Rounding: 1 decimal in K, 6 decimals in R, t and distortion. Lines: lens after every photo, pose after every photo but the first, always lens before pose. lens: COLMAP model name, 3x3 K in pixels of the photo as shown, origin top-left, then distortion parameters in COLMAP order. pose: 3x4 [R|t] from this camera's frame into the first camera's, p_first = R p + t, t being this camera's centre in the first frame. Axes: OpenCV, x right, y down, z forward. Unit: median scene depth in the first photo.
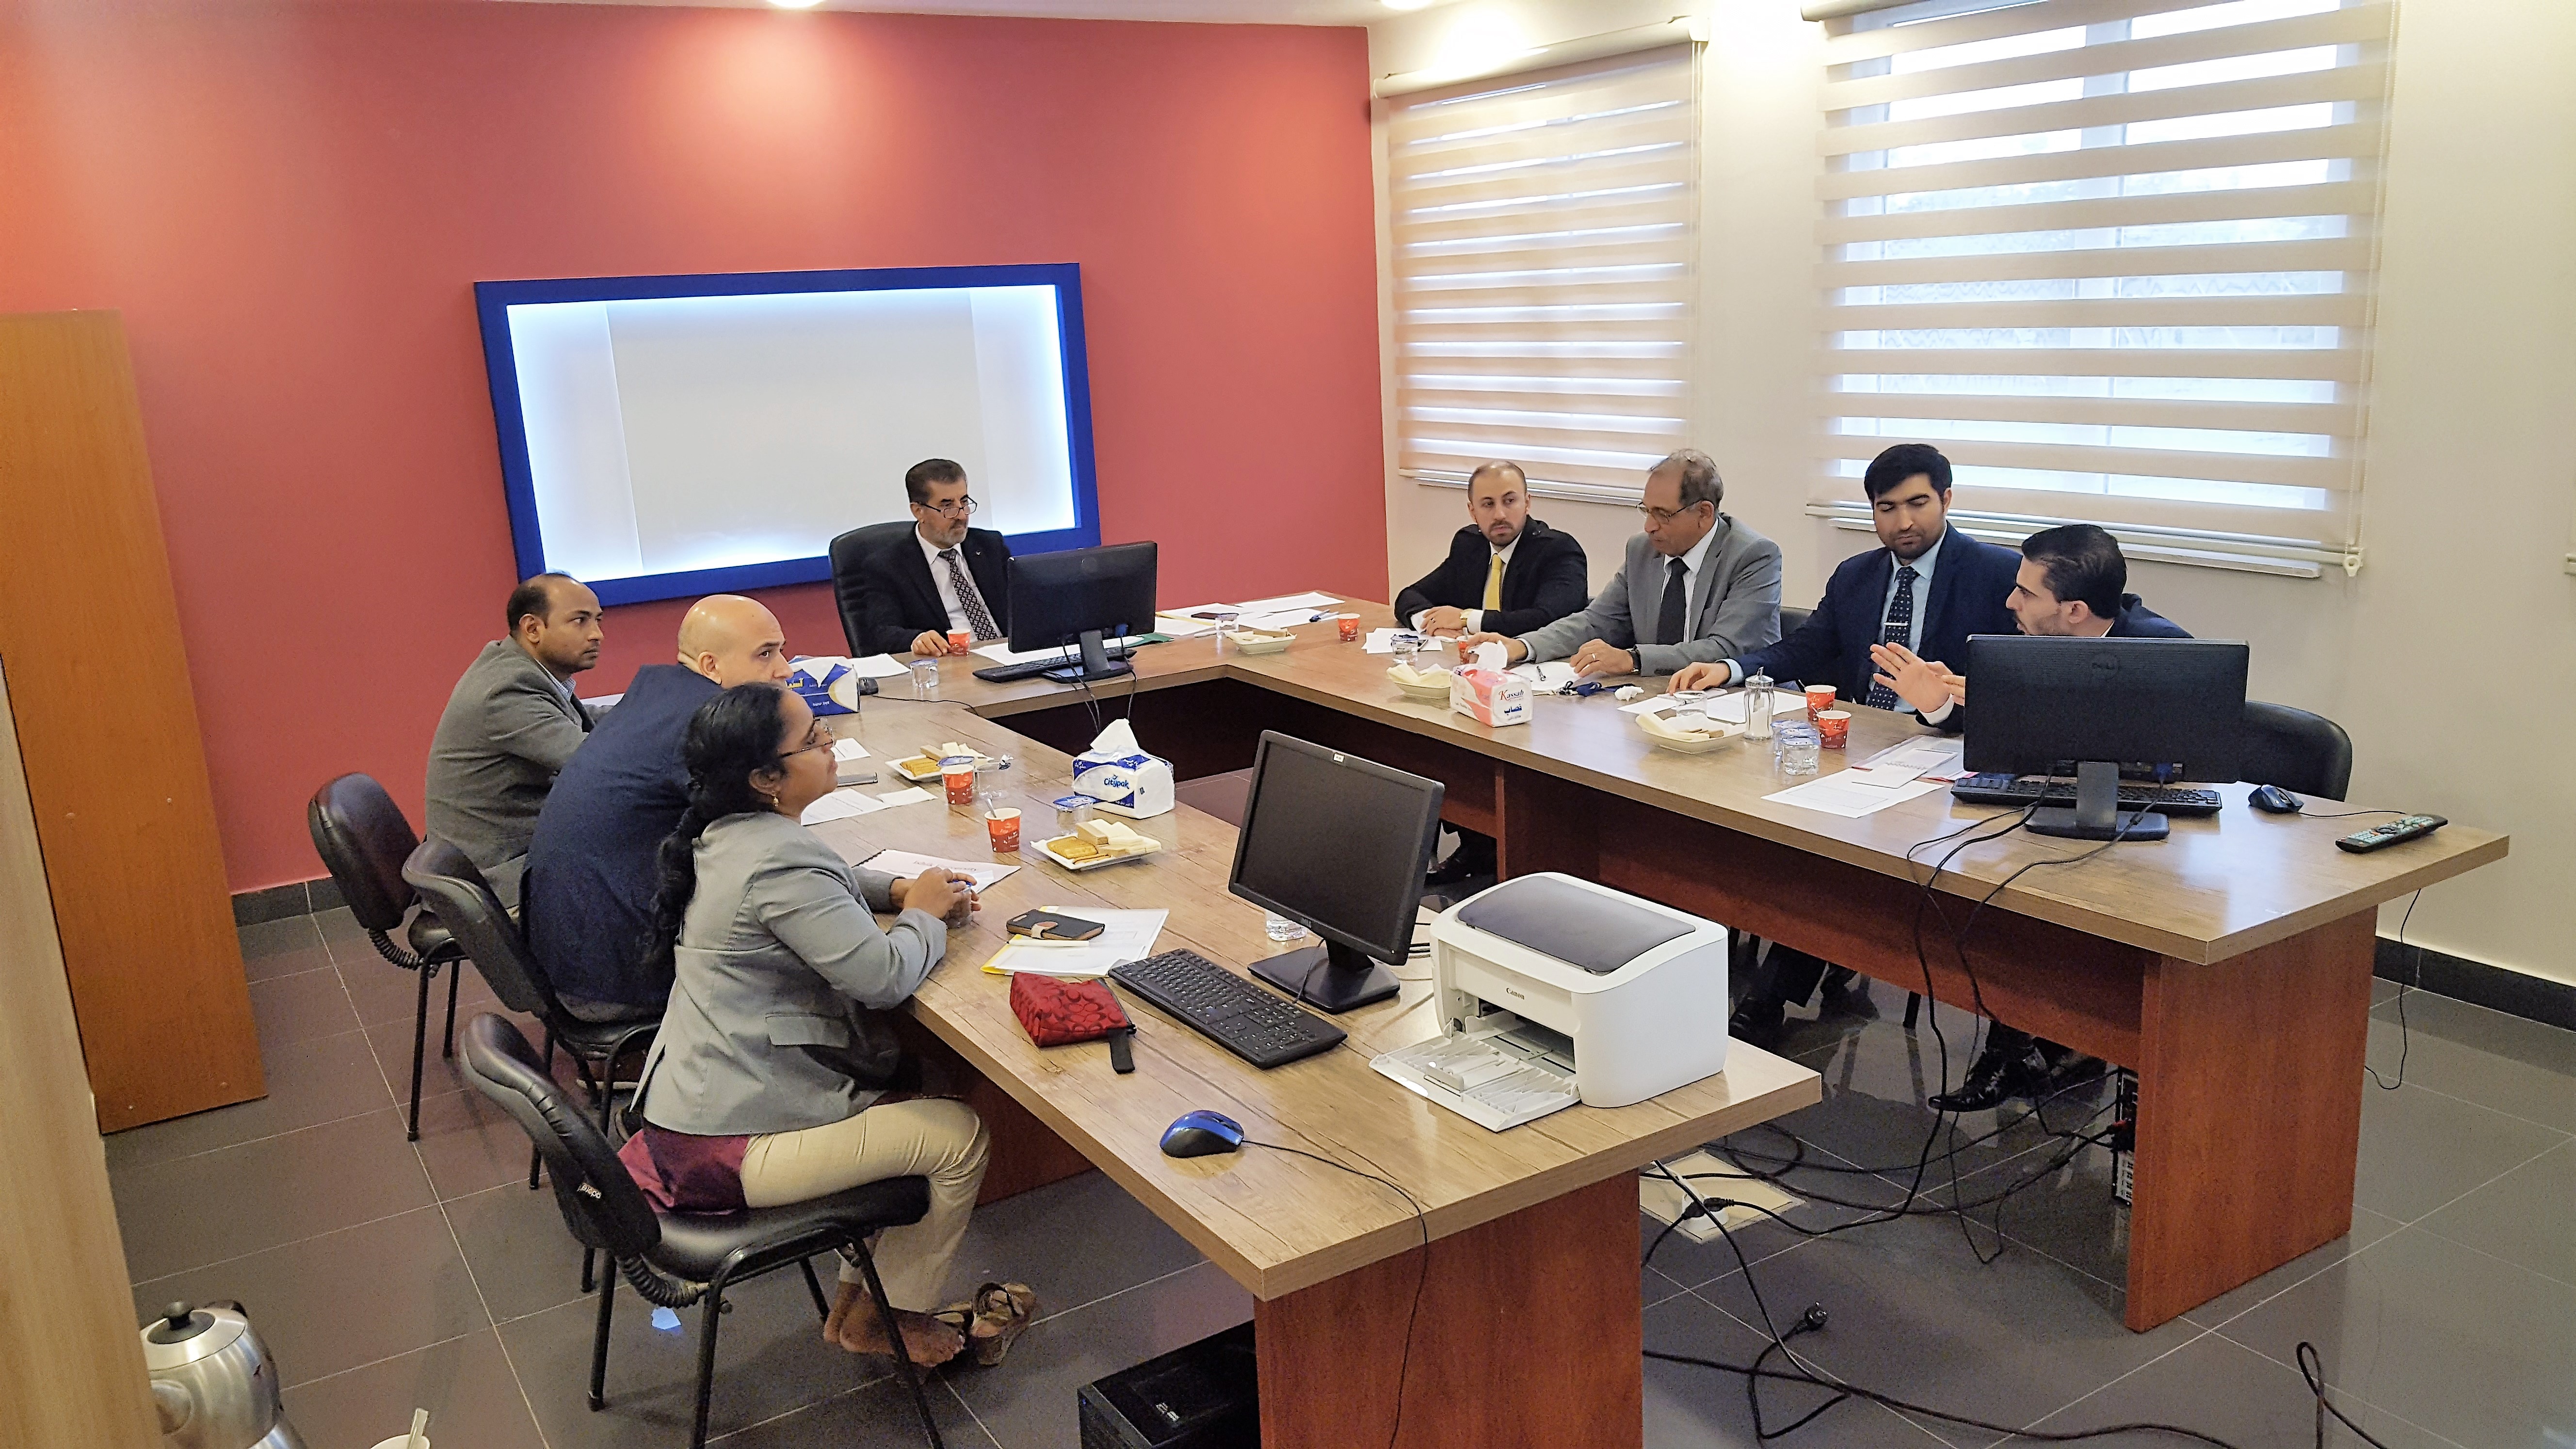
lens RADIAL K [[1910.6, 0, 1288.0], [0, 1910.6, 724.5], [0, 0, 1]] dist [0.143118, -0.235651]
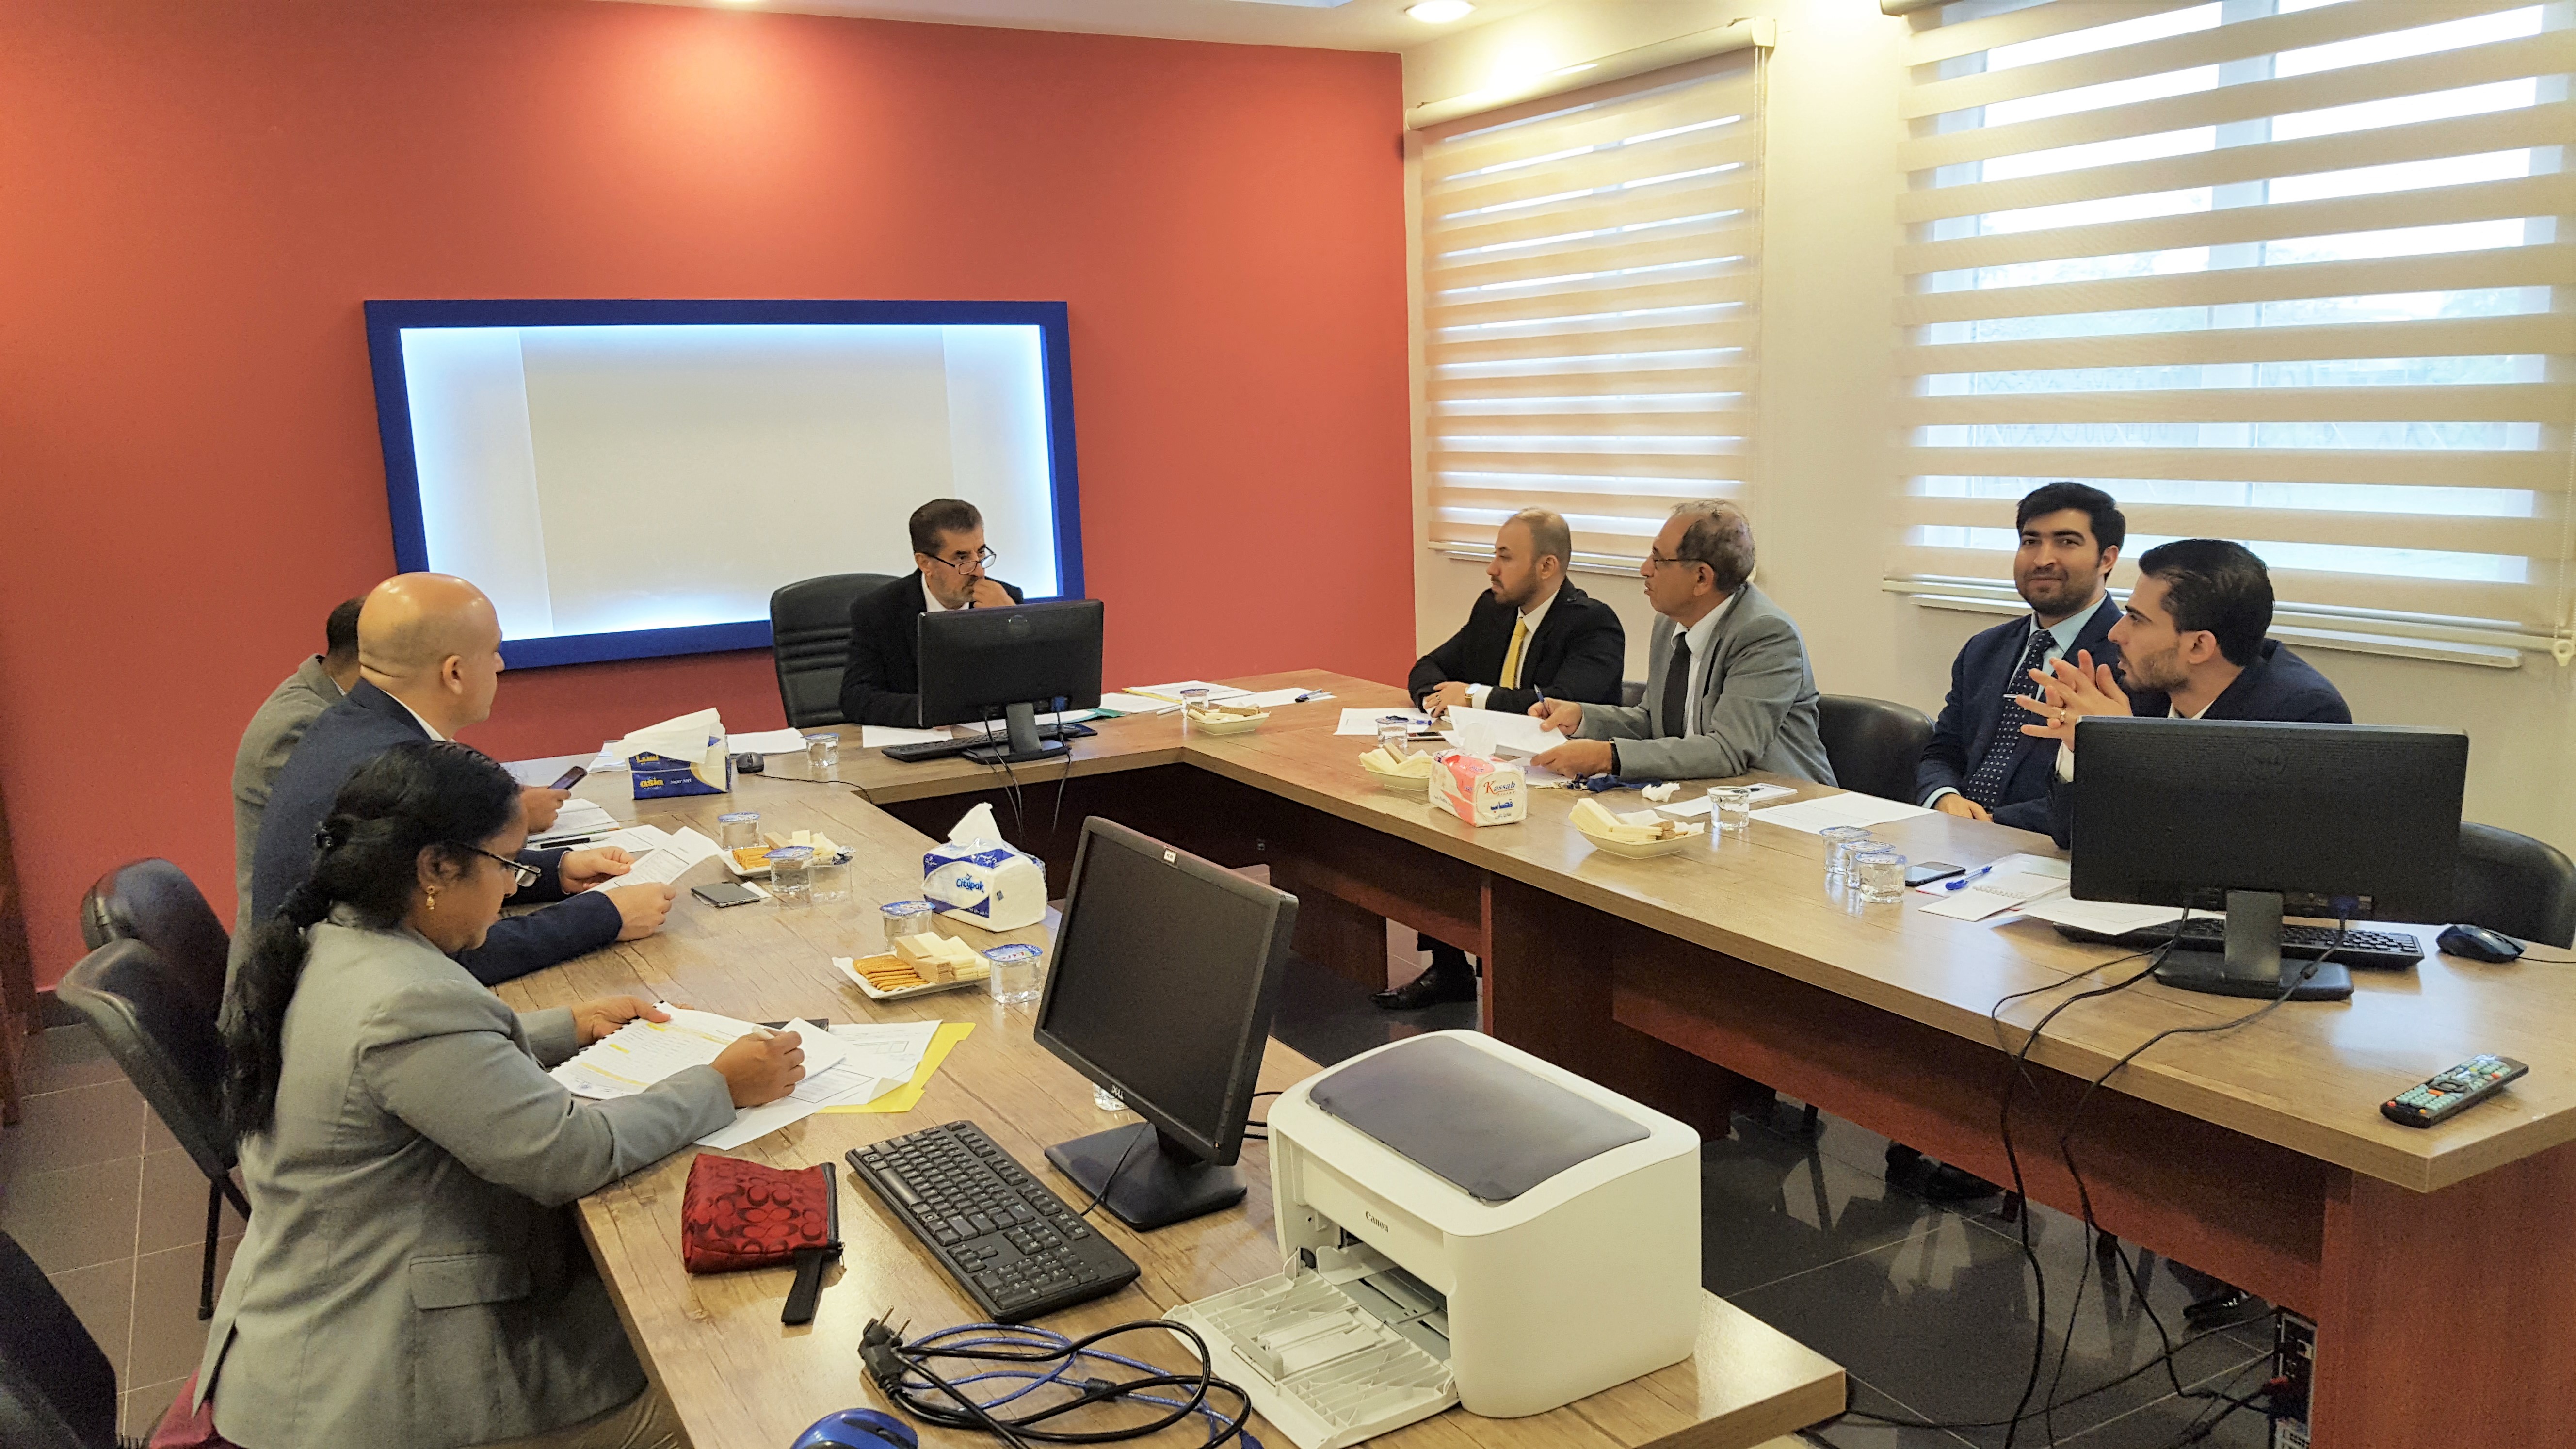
lens RADIAL K [[1911.9, 0, 1310.8], [0, 1911.9, 737.2], [0, 0, 1]] dist [0.144004, -0.216236]
pose [[0.999058, 0.022802, -0.036928, 0.065107], [-0.024580, 0.998525, -0.048420, 0.004273], [0.035769, 0.049282, 0.998144, 0.187415]]
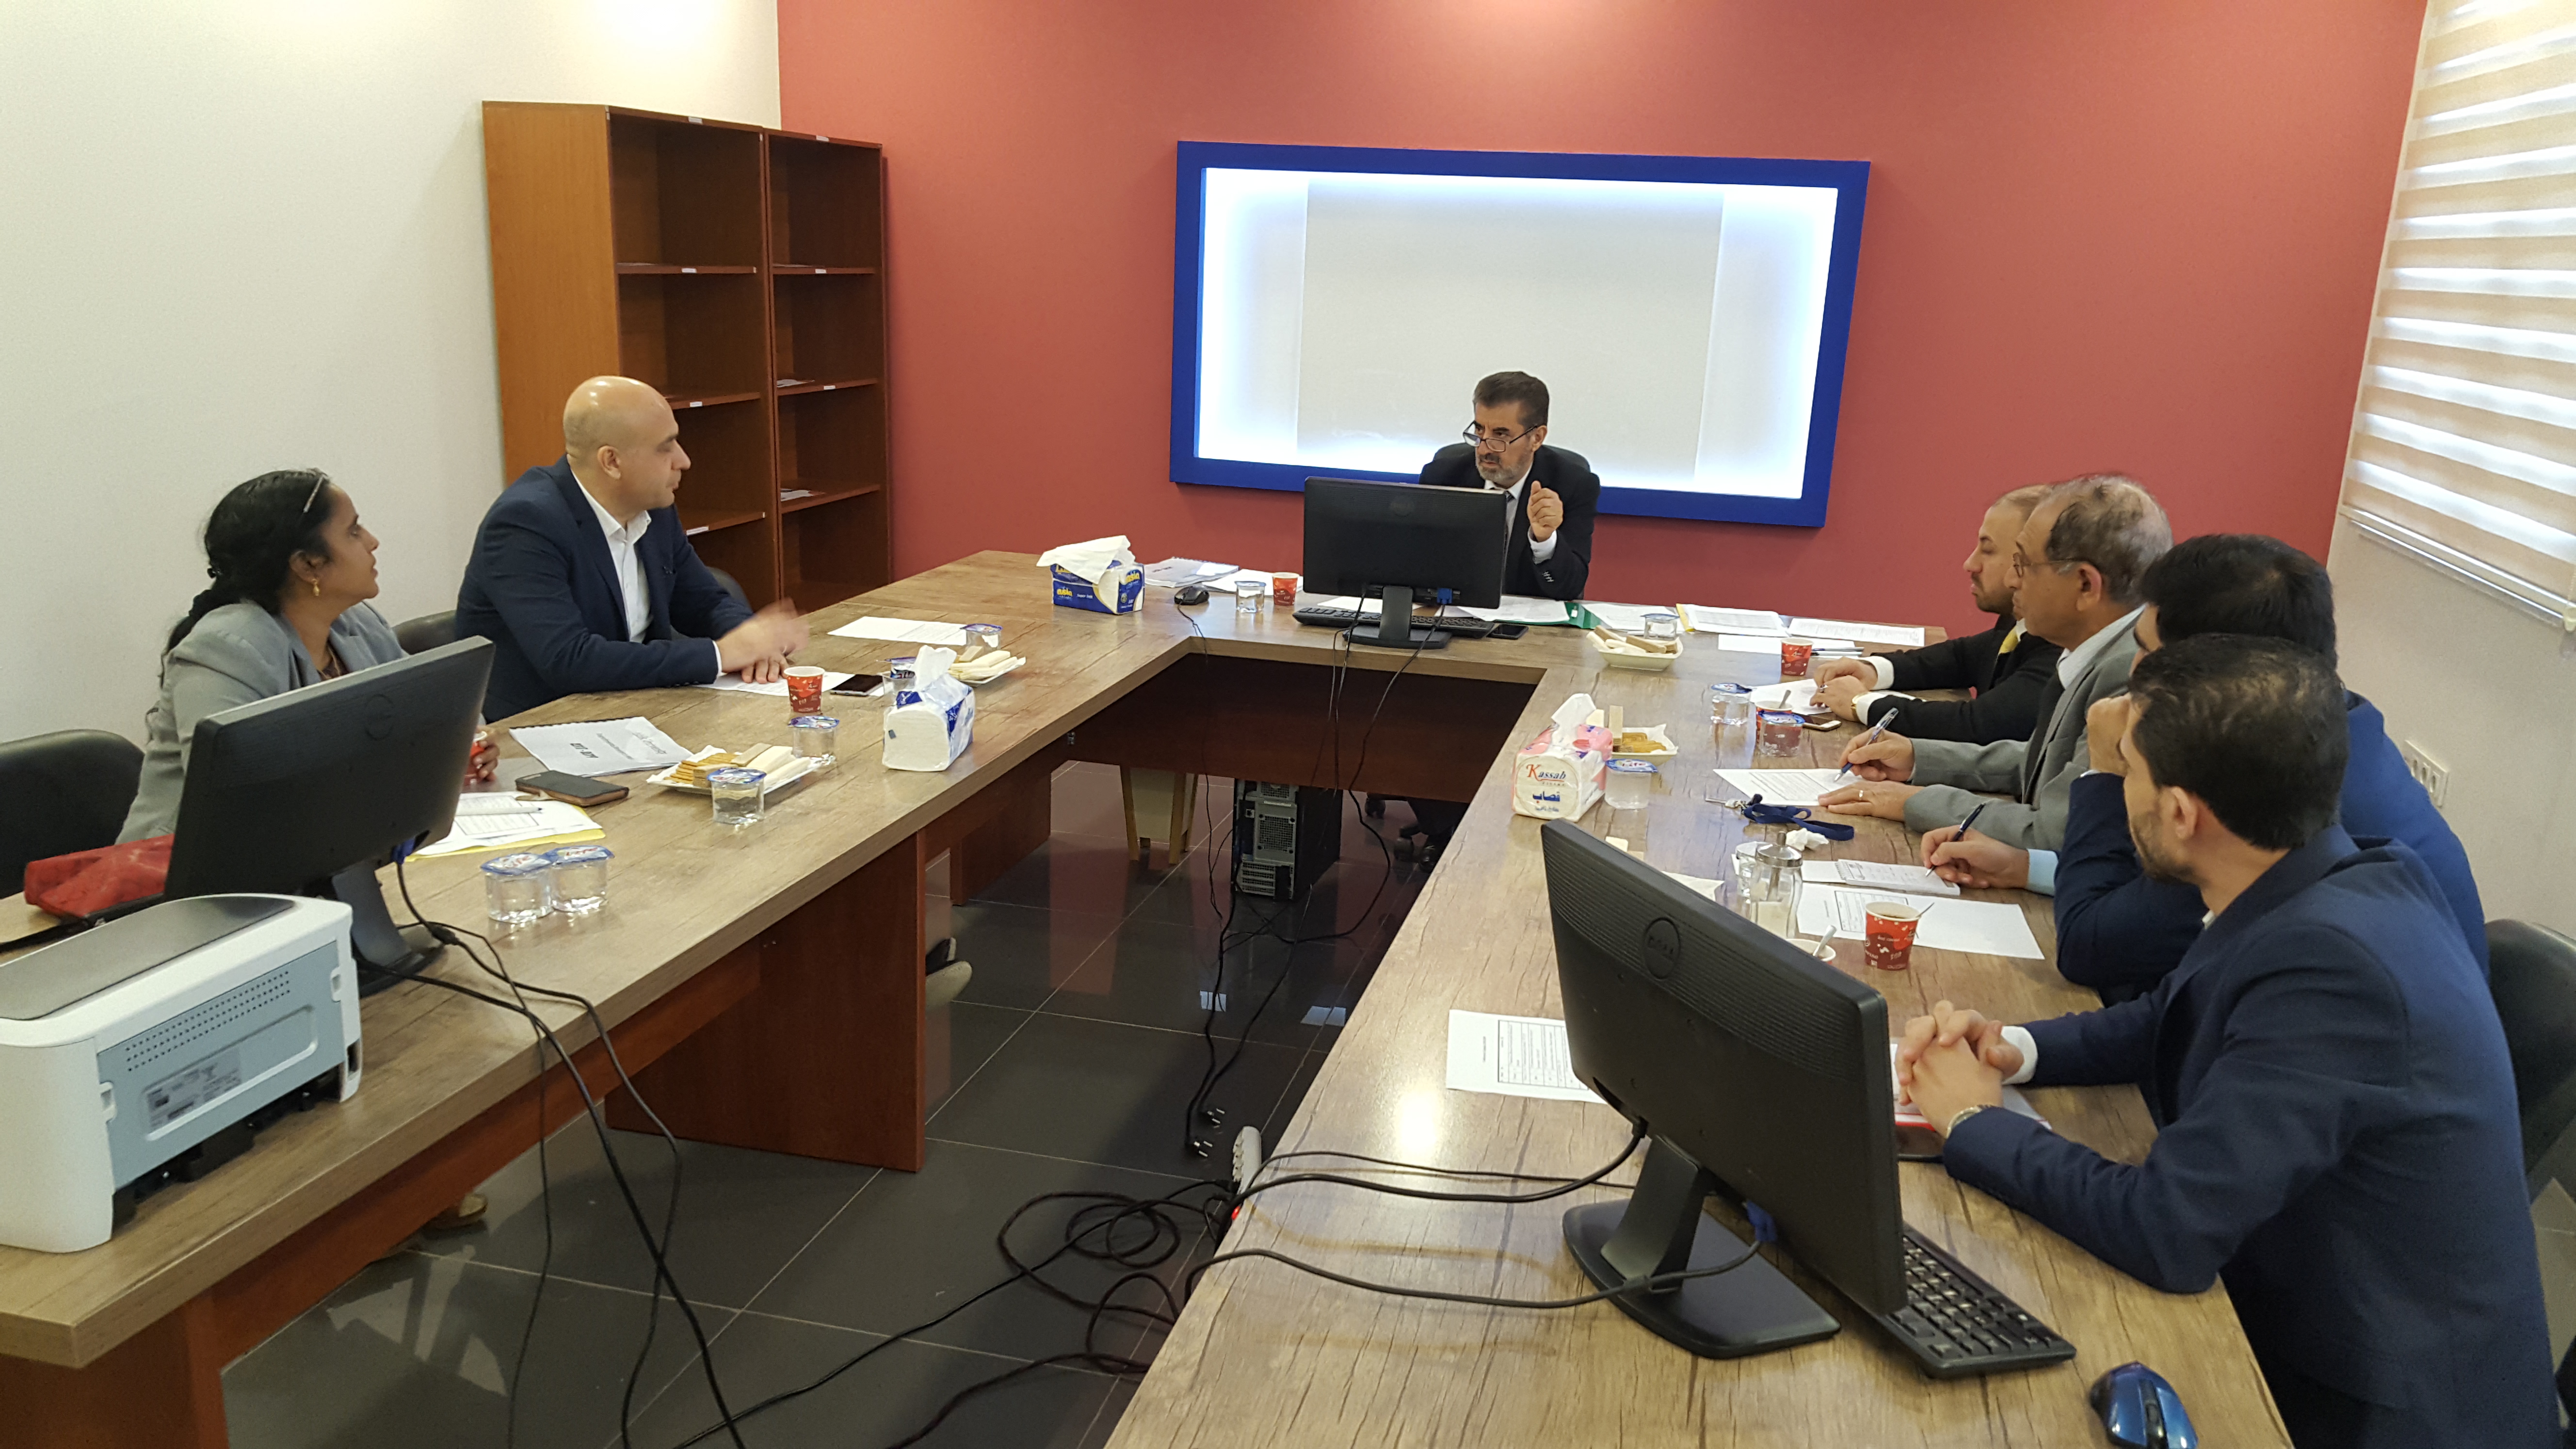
lens RADIAL K [[1911.9, 0, 1310.8], [0, 1911.9, 737.2], [0, 0, 1]] dist [0.144004, -0.216236]
pose [[0.693137, 0.254043, -0.674554, 0.499182], [-0.236528, 0.964177, 0.120074, -0.087658], [0.680893, 0.076323, 0.728395, 0.451173]]
